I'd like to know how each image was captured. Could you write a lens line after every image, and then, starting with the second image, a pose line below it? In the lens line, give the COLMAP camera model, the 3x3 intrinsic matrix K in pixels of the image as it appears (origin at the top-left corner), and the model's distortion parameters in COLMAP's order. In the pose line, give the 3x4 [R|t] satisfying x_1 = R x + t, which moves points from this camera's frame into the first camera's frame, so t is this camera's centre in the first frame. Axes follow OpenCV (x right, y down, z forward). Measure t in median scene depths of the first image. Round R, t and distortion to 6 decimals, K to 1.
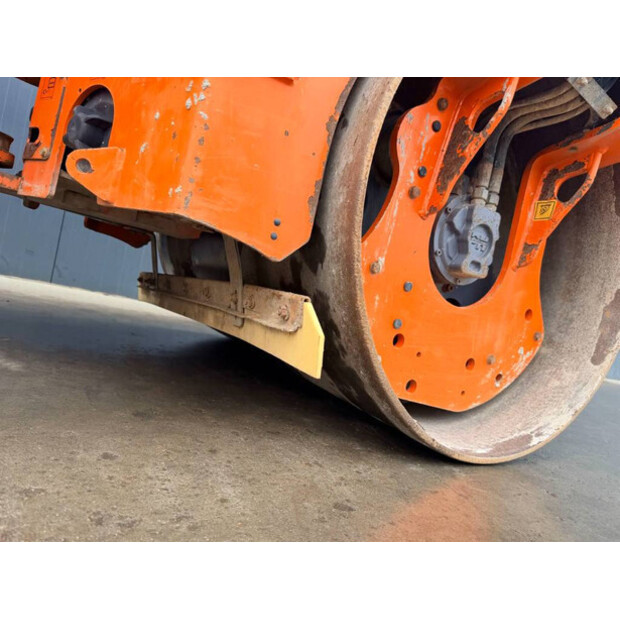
lens RADIAL K [[429.5, 0, 310.0], [0, 429.5, 310.0], [0, 0, 1]] dist [0.005148, -0.000527]
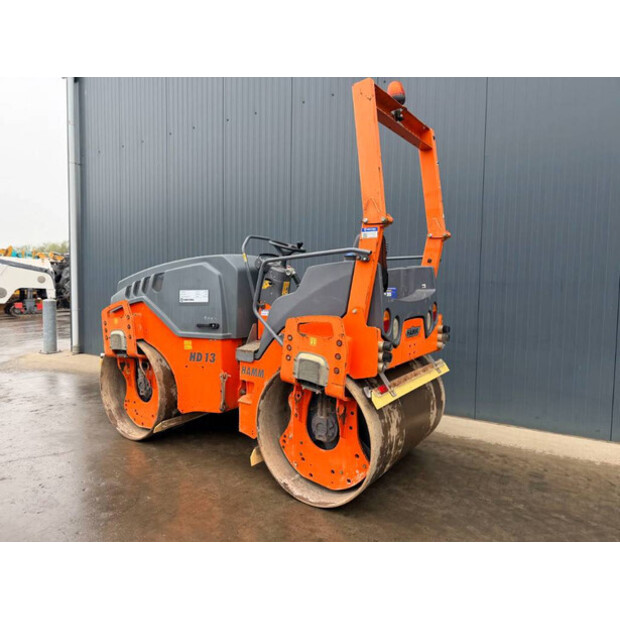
lens RADIAL K [[441.2, 0, 310.0], [0, 441.2, 310.0], [0, 0, 1]] dist [0.015019, -0.001493]
pose [[0.401164, -0.138585, -0.905462, 4.620671], [0.059630, 0.990343, -0.125158, -0.850917], [0.914063, -0.003784, 0.405553, -0.420809]]
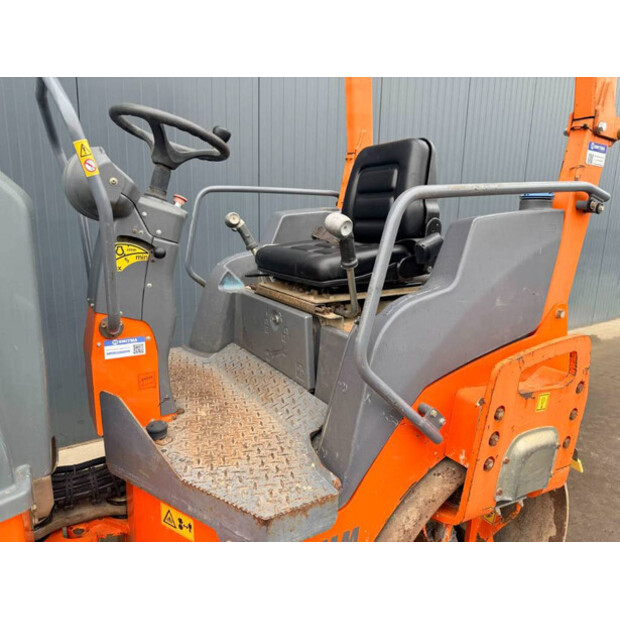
lens RADIAL K [[428.1, 0, 310.0], [0, 428.1, 310.0], [0, 0, 1]] dist [-0.007763, -0.003903]
pose [[0.984593, -0.172157, -0.030638, 0.211788], [0.174845, 0.966813, 0.186286, -1.862175], [-0.002449, -0.188773, 0.982018, -0.331723]]
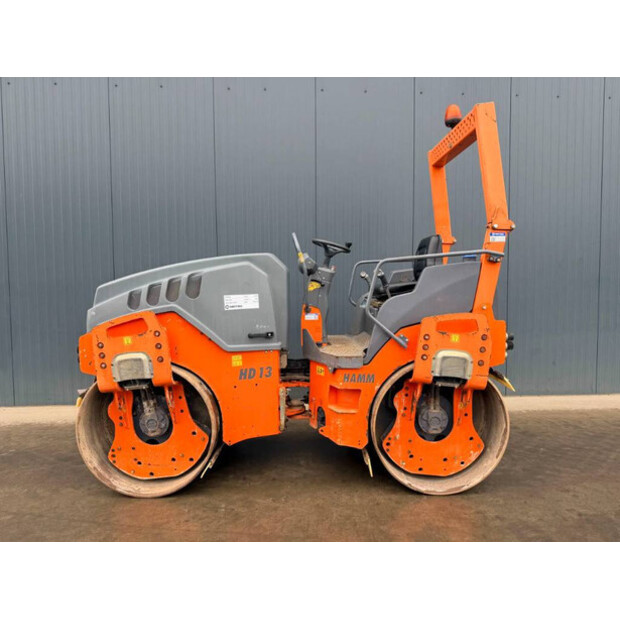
lens RADIAL K [[429.5, 0, 310.0], [0, 429.5, 310.0], [0, 0, 1]] dist [0.005148, -0.000527]
pose [[0.841563, -0.183185, -0.508149, 1.947100], [0.173719, 0.982547, -0.066502, -1.289808], [0.511463, -0.032310, 0.858698, -2.992075]]
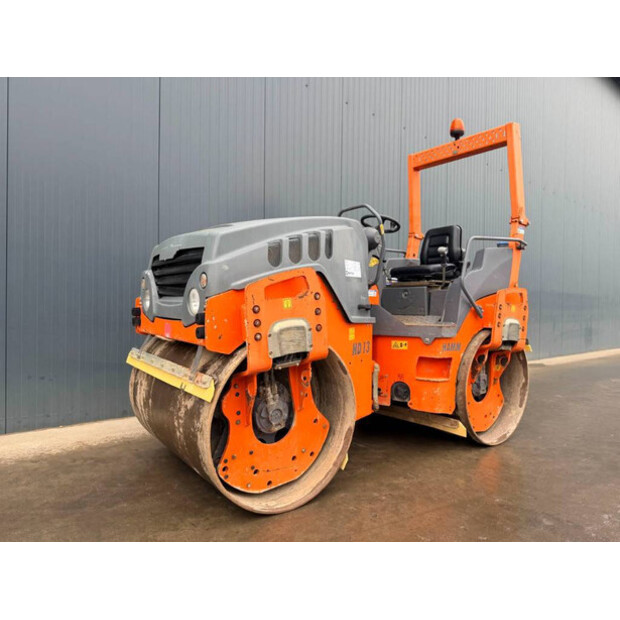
lens RADIAL K [[441.2, 0, 310.0], [0, 441.2, 310.0], [0, 0, 1]] dist [0.015019, -0.001493]
pose [[0.977522, -0.187776, 0.095870, -1.782162], [0.187544, 0.982189, 0.011505, -1.535632], [-0.096323, 0.006733, 0.995327, -3.609953]]
